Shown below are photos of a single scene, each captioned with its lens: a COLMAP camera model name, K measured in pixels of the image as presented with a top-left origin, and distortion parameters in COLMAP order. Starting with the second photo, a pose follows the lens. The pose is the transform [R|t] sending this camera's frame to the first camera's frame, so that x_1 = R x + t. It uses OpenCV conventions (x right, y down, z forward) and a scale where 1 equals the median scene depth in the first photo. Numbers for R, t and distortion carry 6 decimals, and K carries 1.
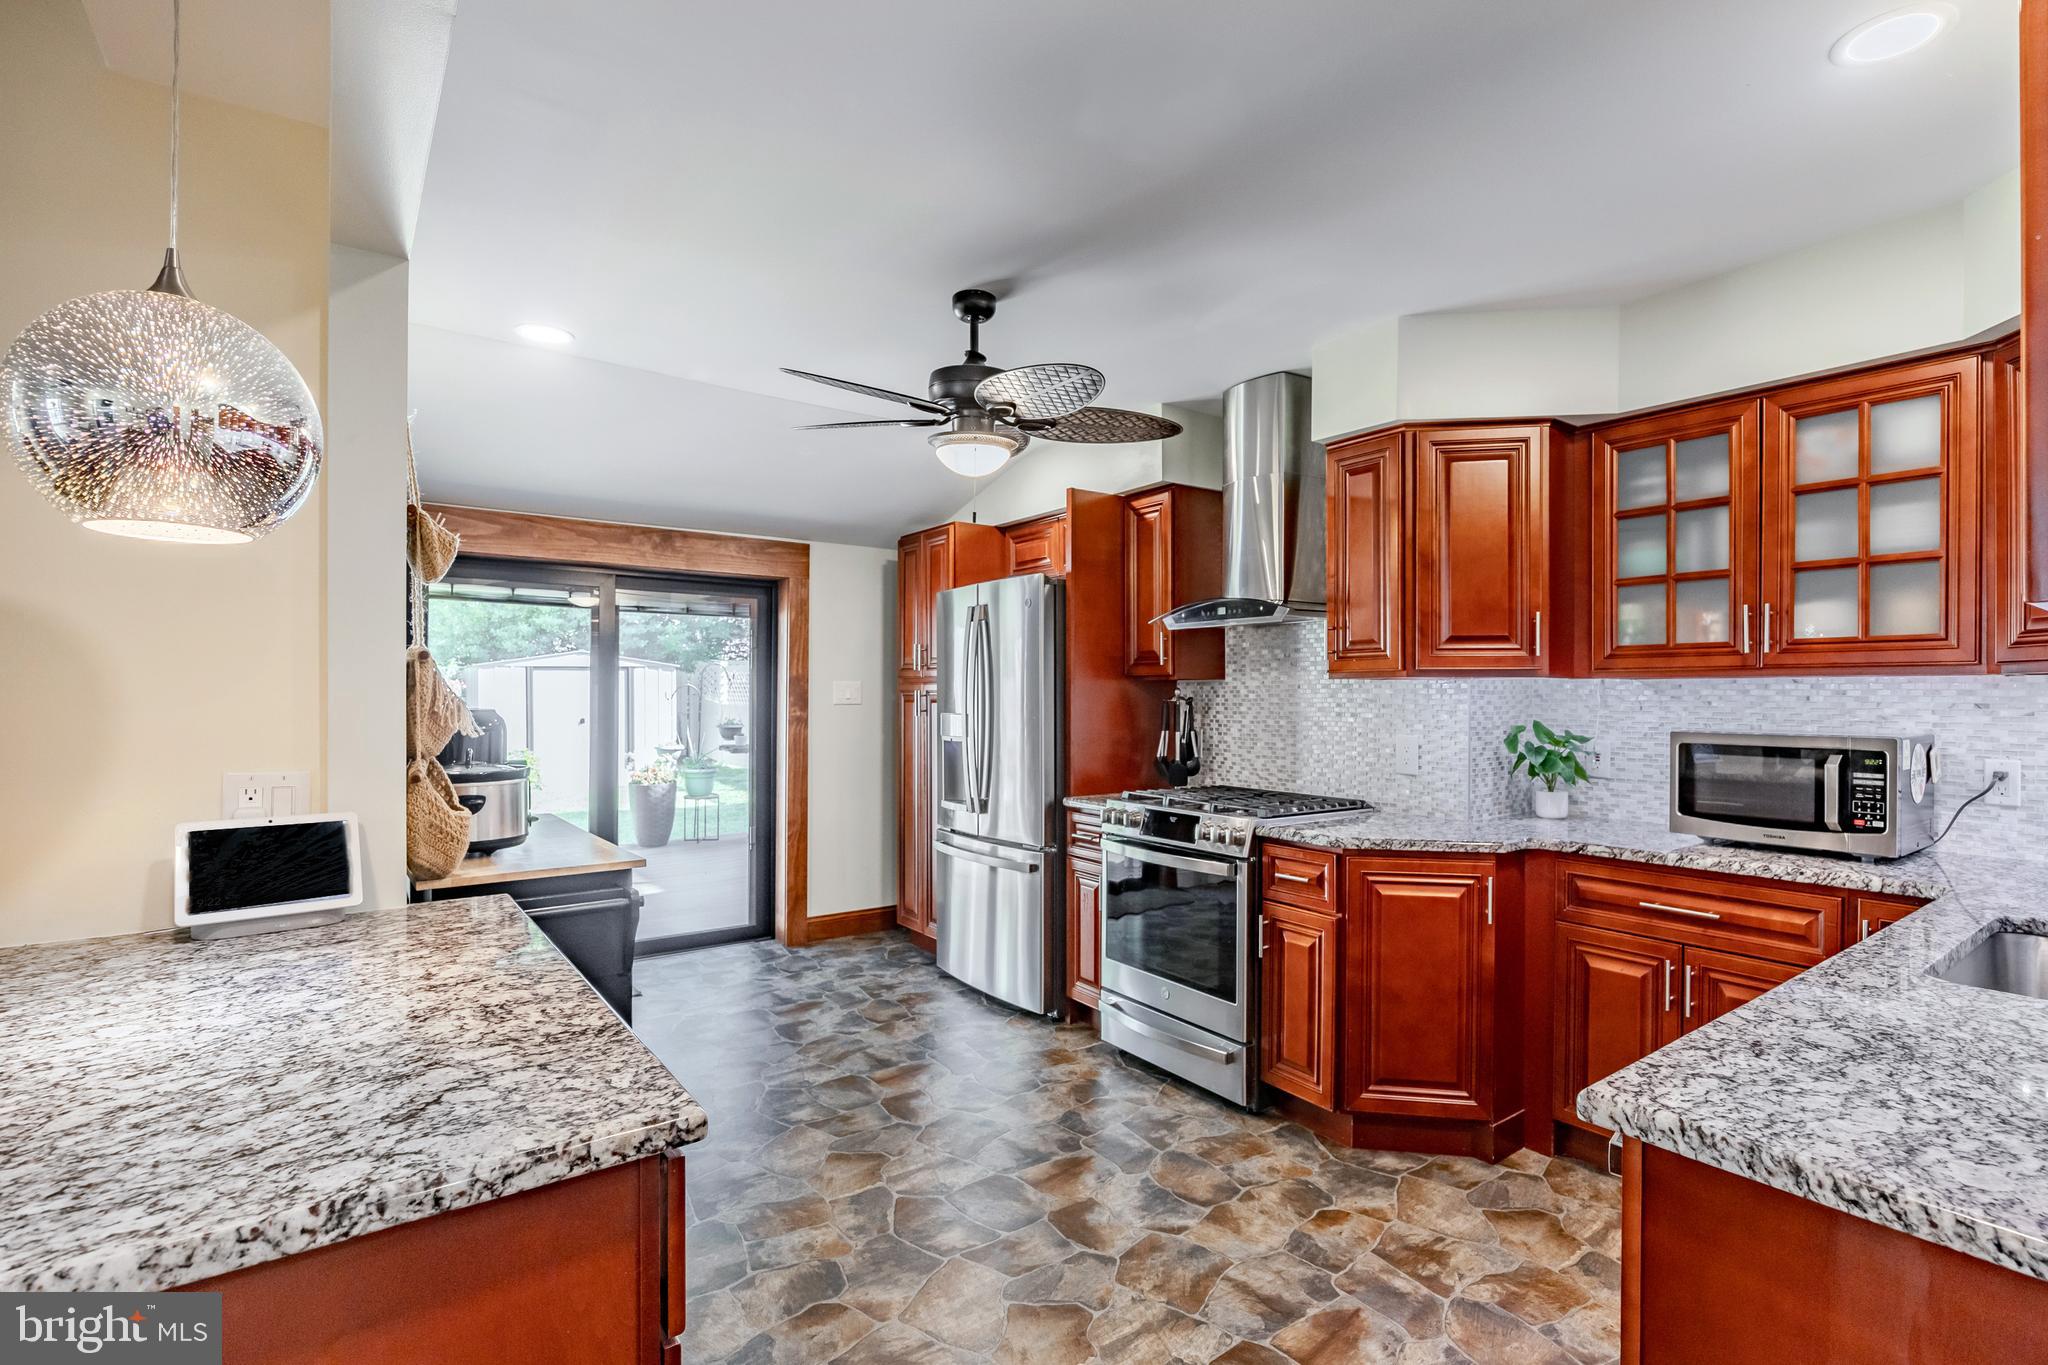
lens RADIAL K [[963.2, 0, 1054.7], [0, 963.2, 704.6], [0, 0, 1]] dist [-0.009979, -0.001019]
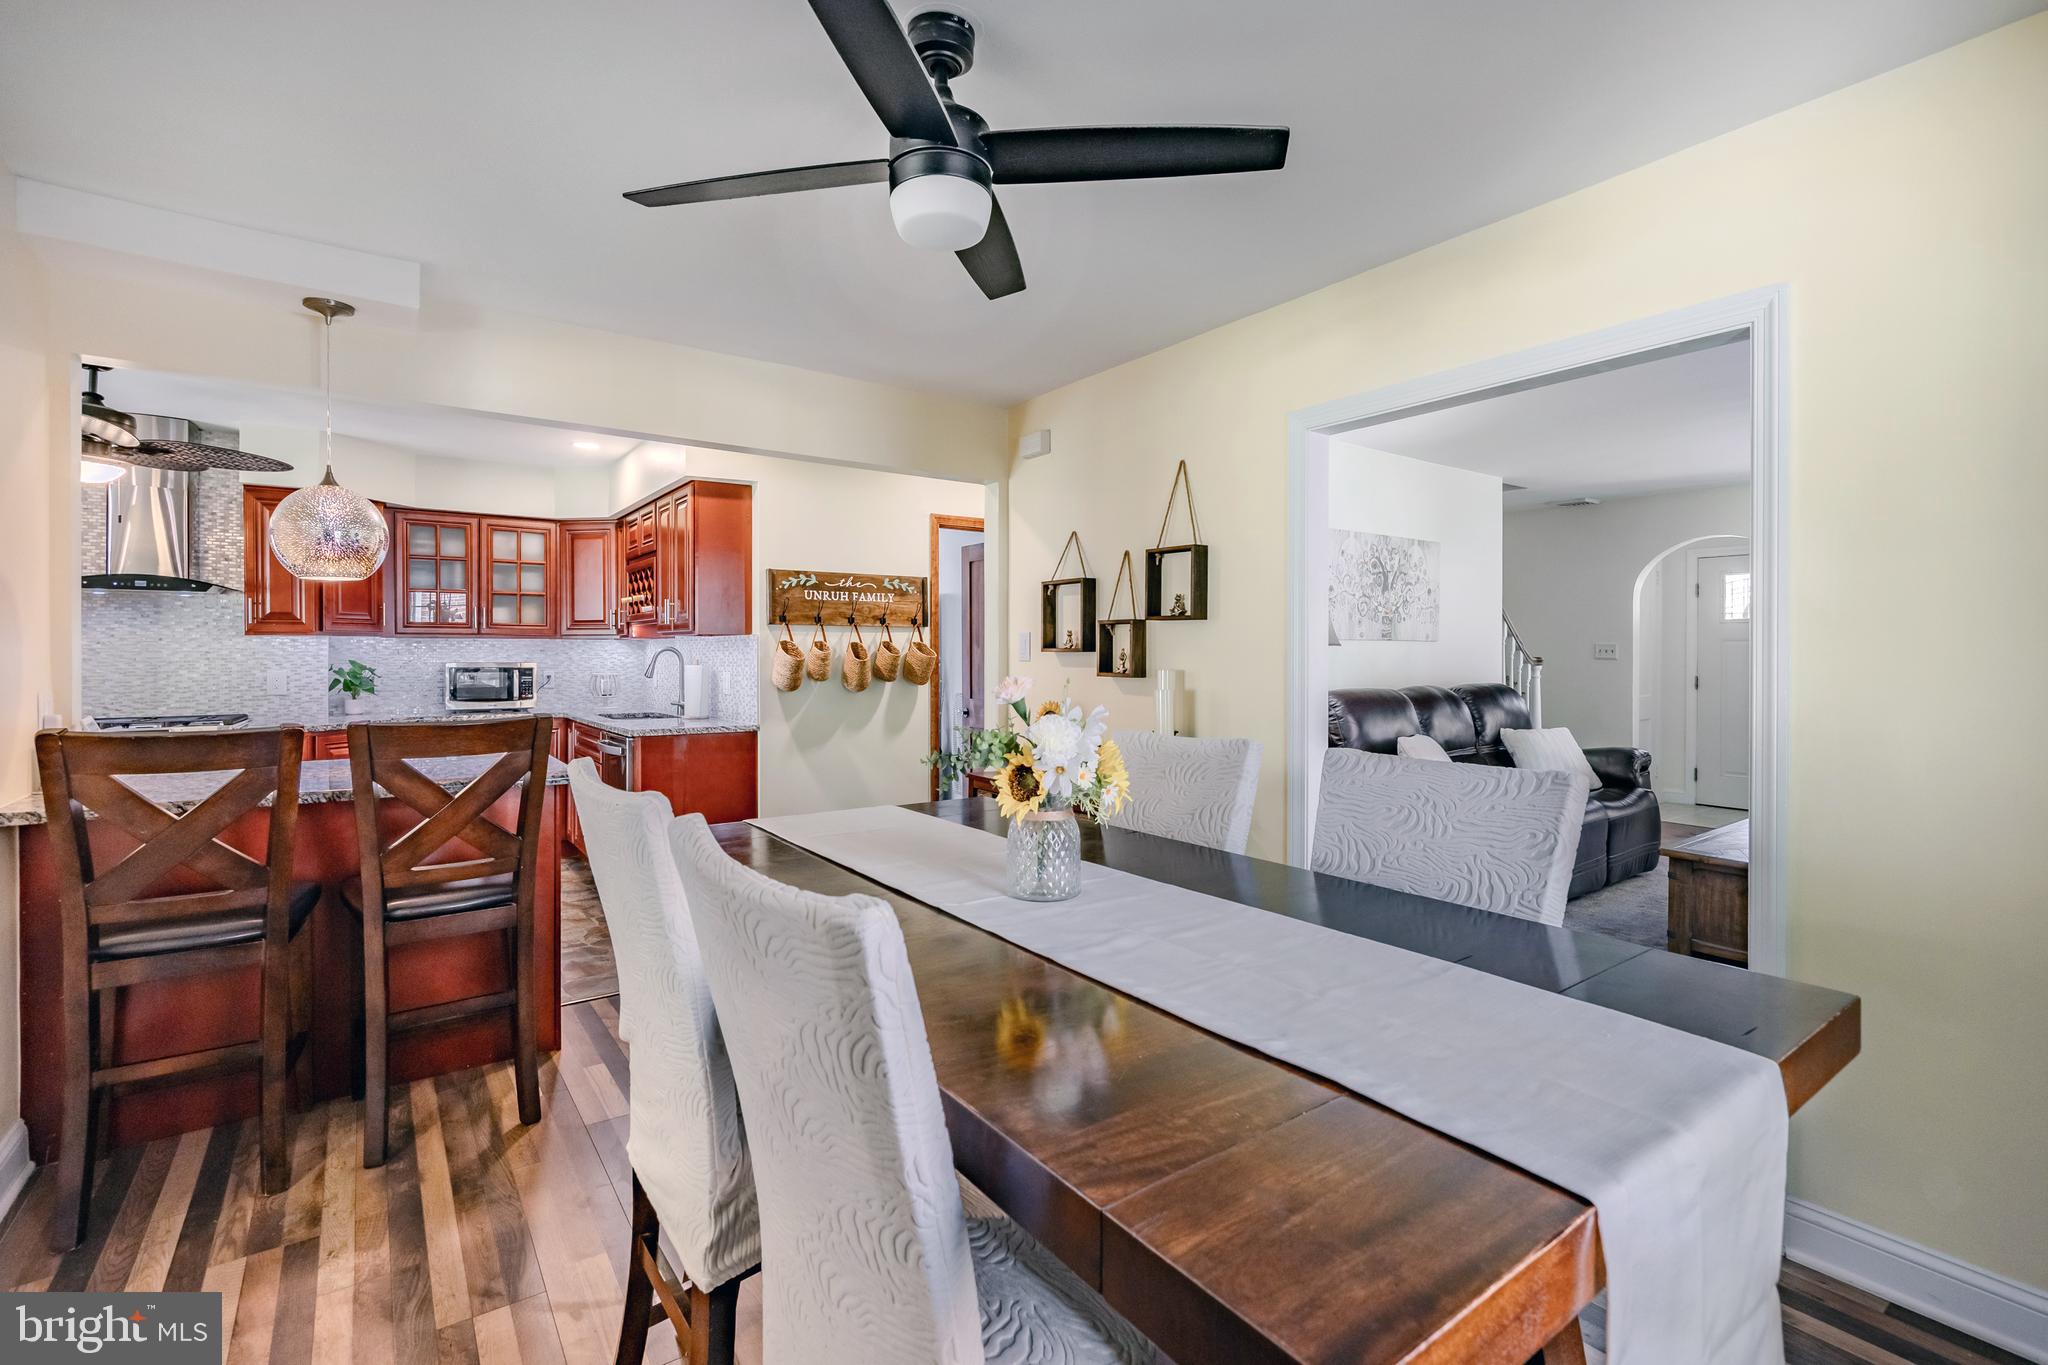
lens RADIAL K [[909.0, 0, 1032.6], [0, 909.0, 656.3], [0, 0, 1]] dist [-0.006786, 0.002649]
pose [[0.026289, -0.008330, 0.999620, -1.348280], [0.008623, 0.999930, 0.008106, 0.007596], [-0.999617, 0.008406, 0.026359, -0.379194]]
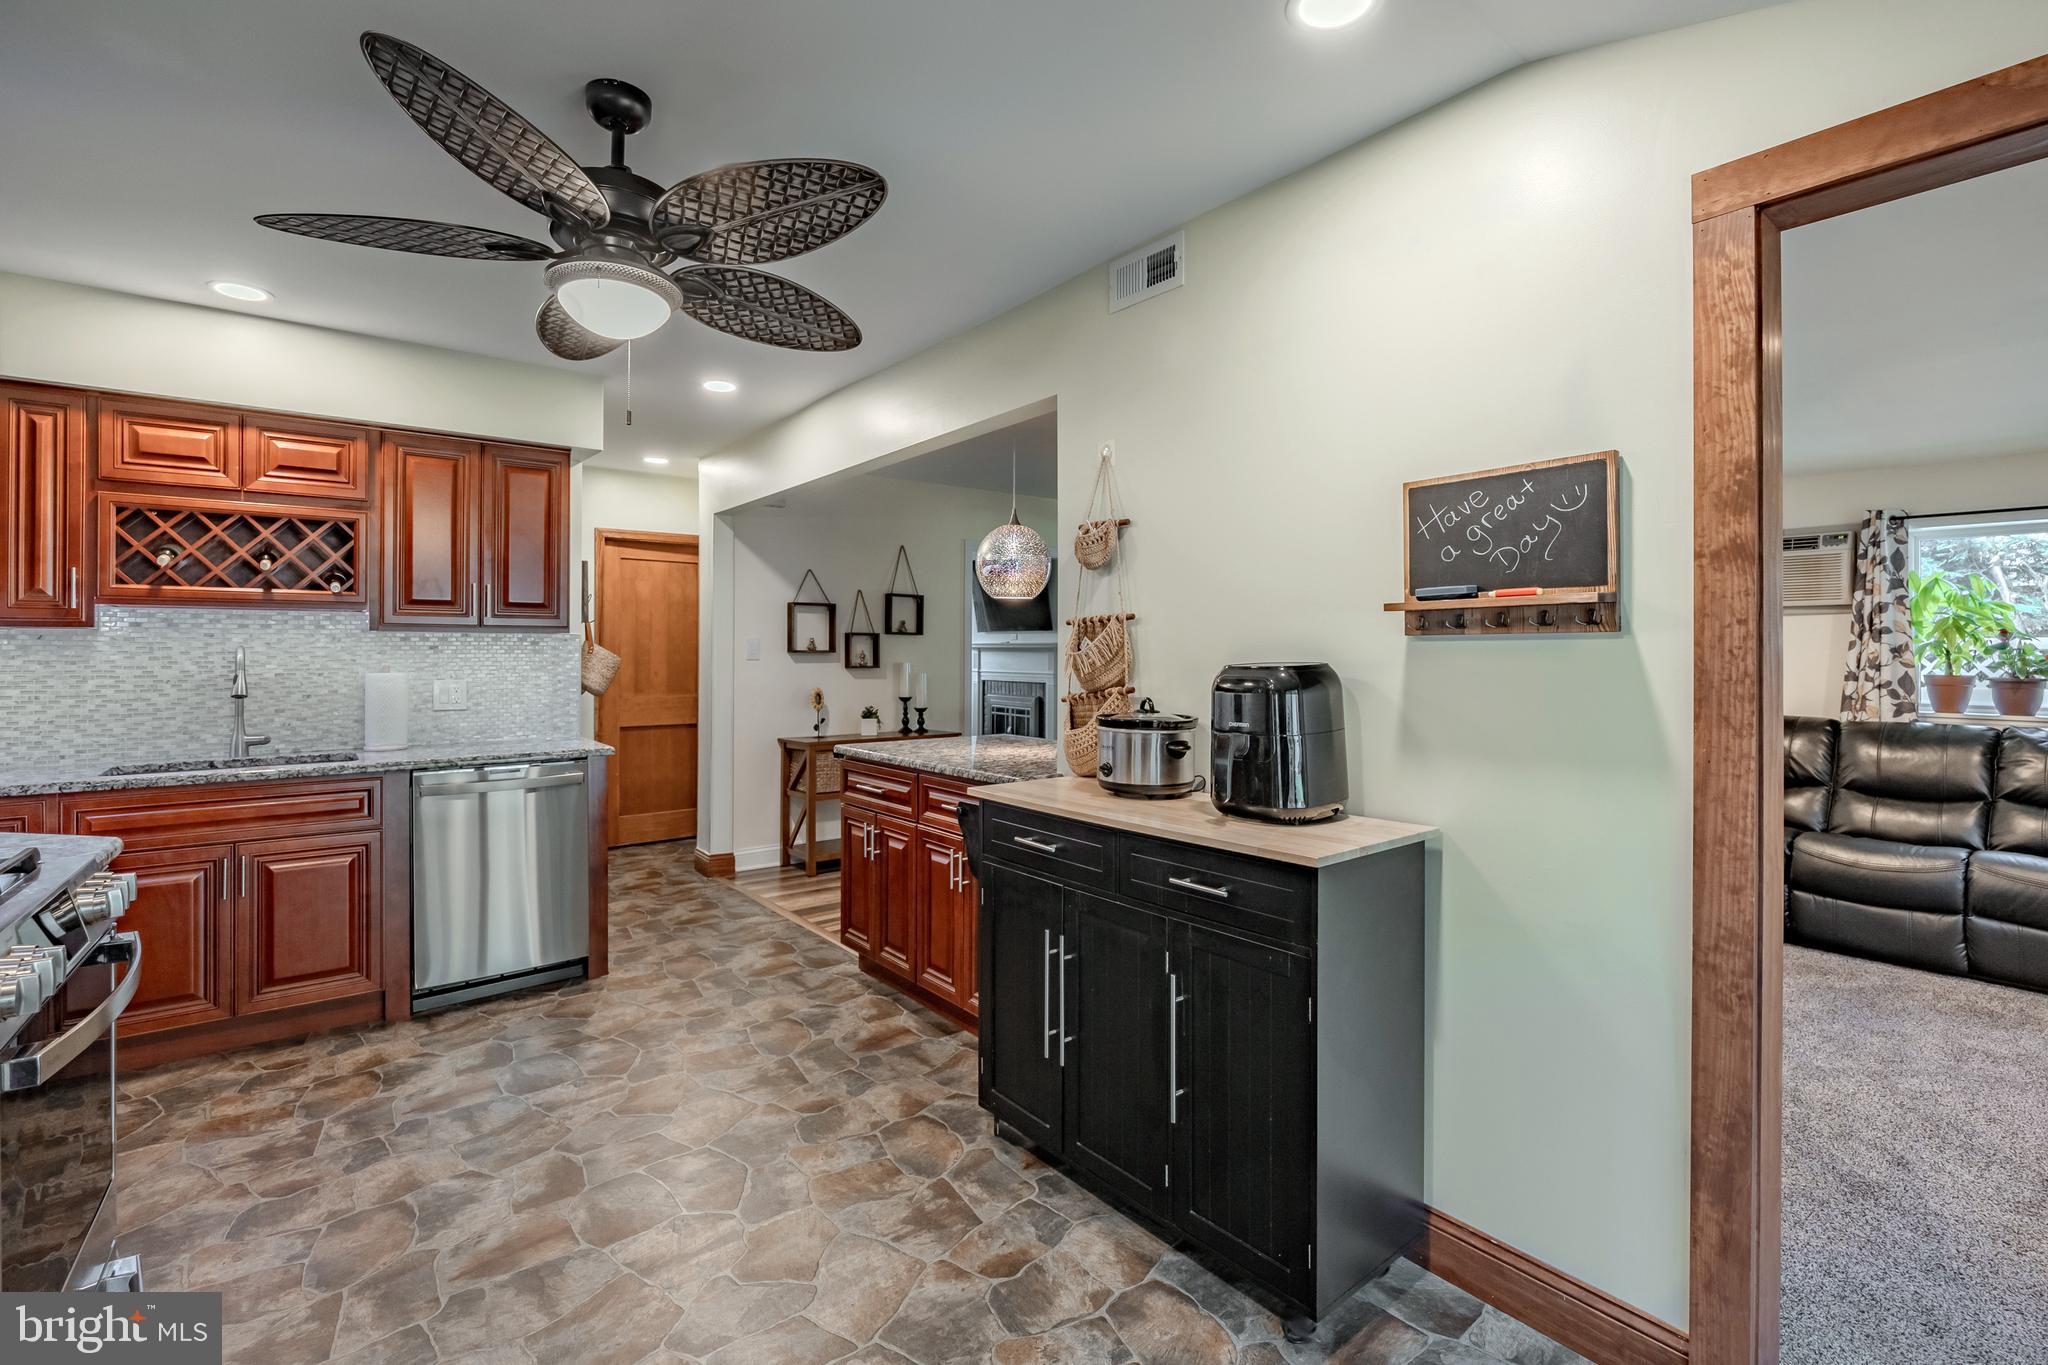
lens RADIAL K [[909.0, 0, 1013.9], [0, 909.0, 656.8], [0, 0, 1]] dist [-0.006786, 0.002649]
pose [[-0.999982, -0.006019, -0.000071, -0.385333], [-0.006020, 0.999845, 0.016565, -0.014381], [-0.000029, 0.016565, -0.999863, 1.680365]]
